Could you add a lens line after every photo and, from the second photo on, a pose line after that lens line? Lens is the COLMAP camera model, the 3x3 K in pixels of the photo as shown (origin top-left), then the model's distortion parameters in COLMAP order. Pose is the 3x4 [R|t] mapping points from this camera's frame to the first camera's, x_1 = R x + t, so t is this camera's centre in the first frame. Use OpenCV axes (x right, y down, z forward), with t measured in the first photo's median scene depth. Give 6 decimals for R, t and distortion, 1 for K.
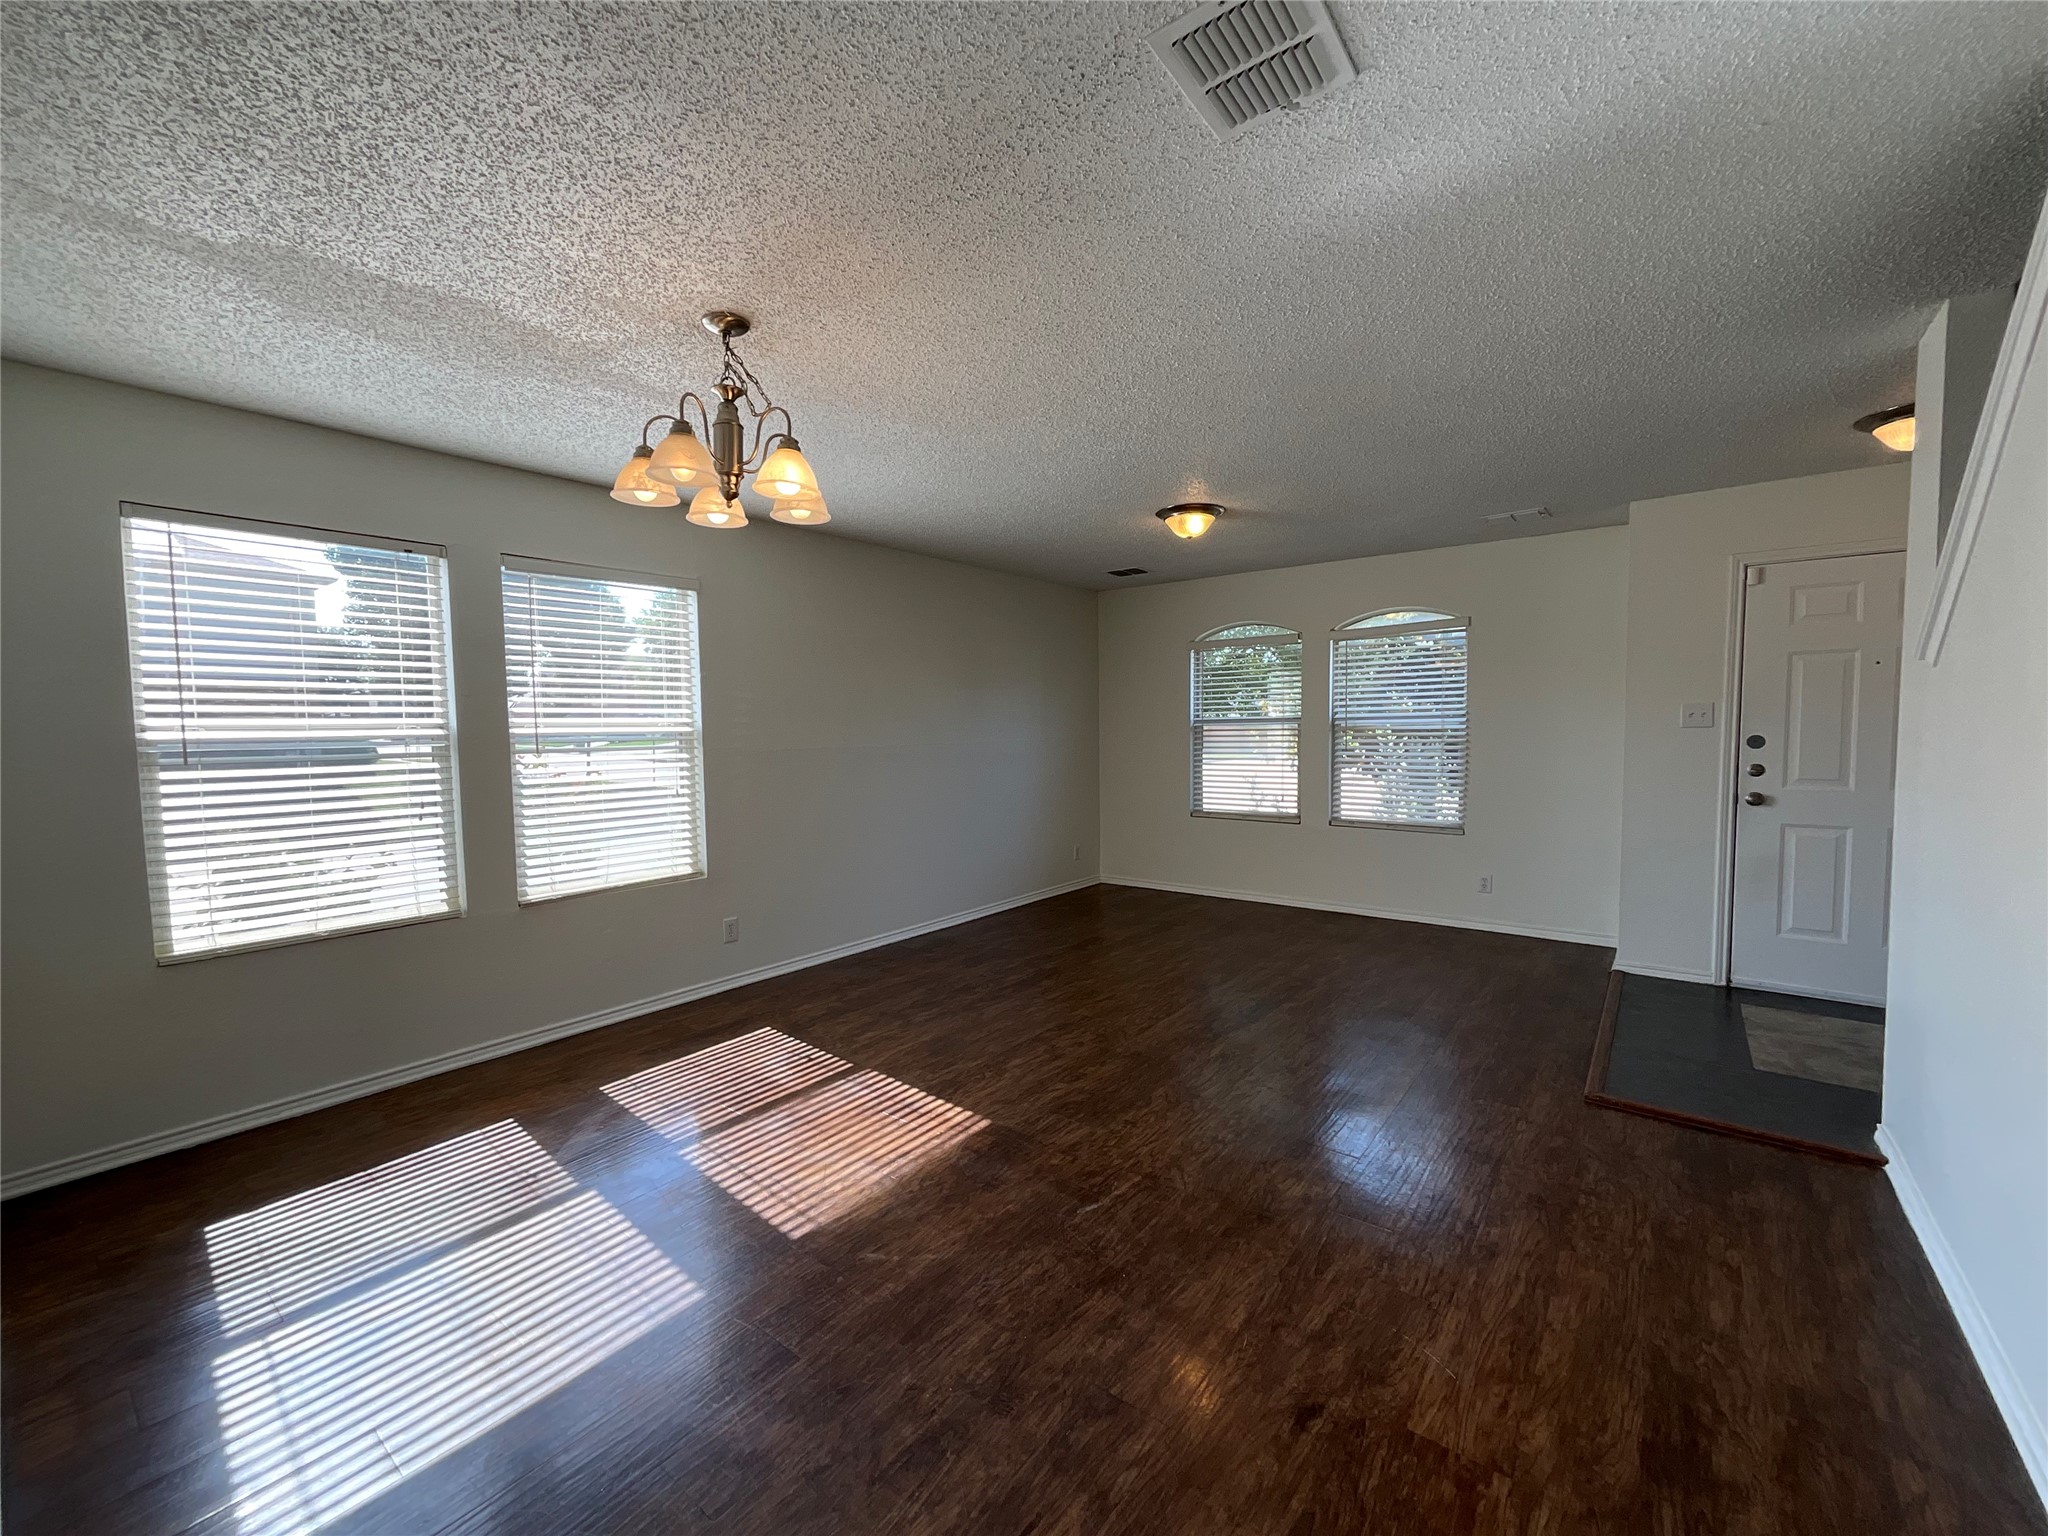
lens RADIAL K [[821.3, 0, 1025.9], [0, 821.3, 771.6], [0, 0, 1]] dist [0.000291, 0.000160]
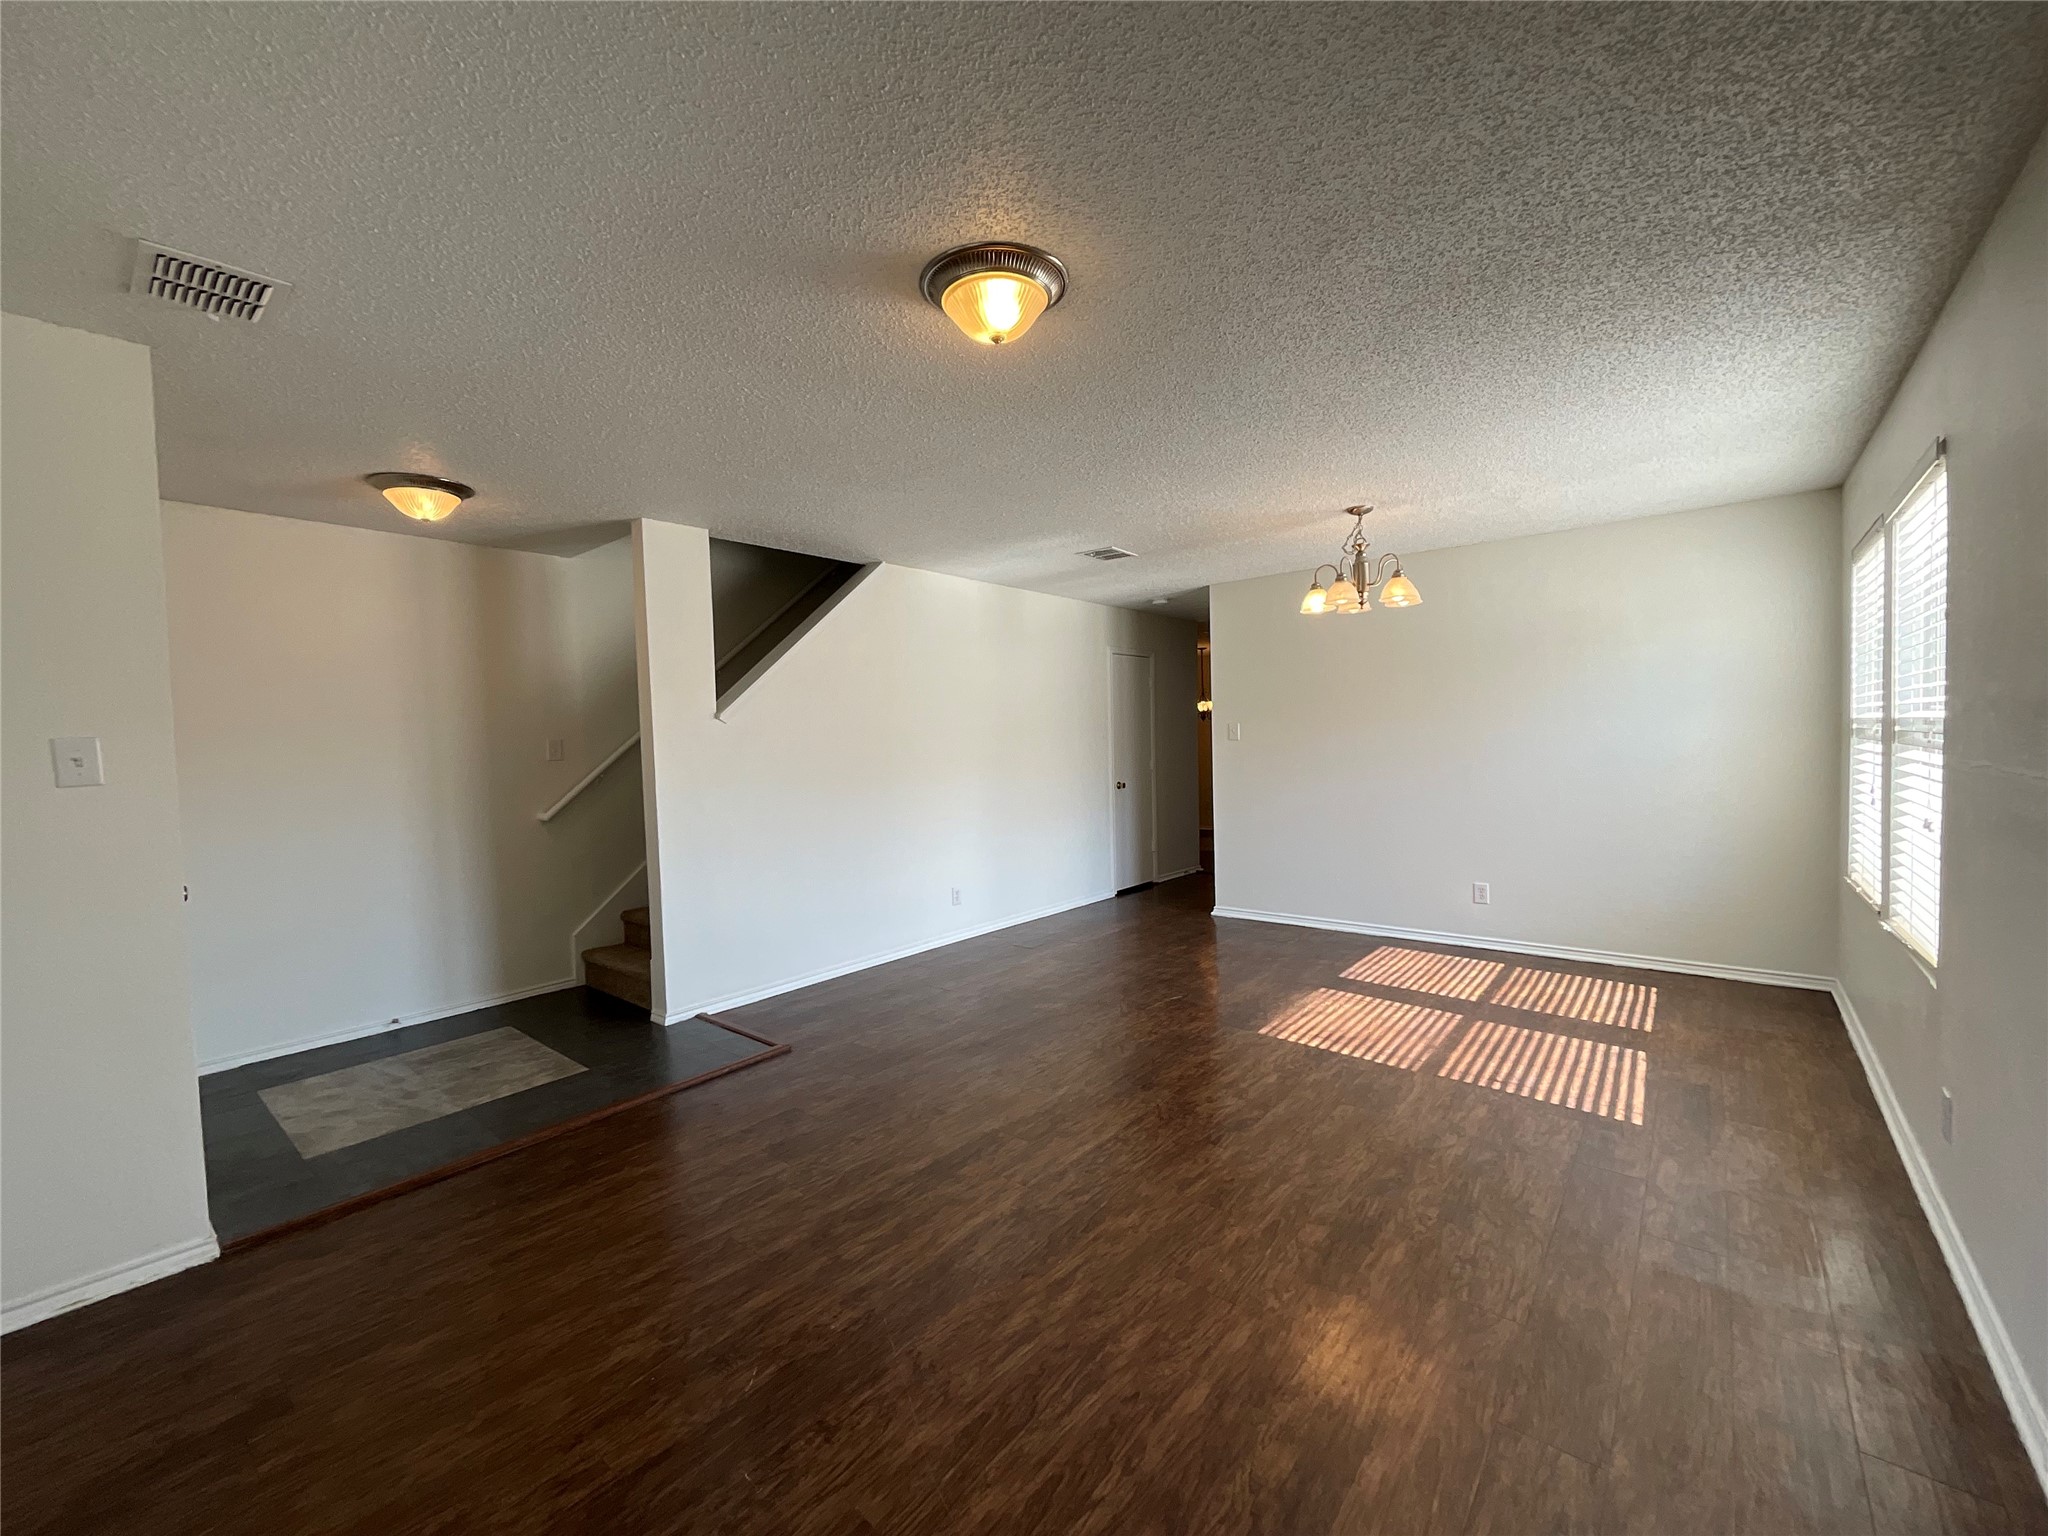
lens RADIAL K [[821.3, 0, 1021.6], [0, 821.3, 768.6], [0, 0, 1]] dist [0.000291, 0.000160]
pose [[-0.998598, 0.040313, 0.034298, 0.230196], [0.043412, 0.994530, 0.095007, -0.115991], [-0.030280, 0.096362, -0.994886, 1.903238]]
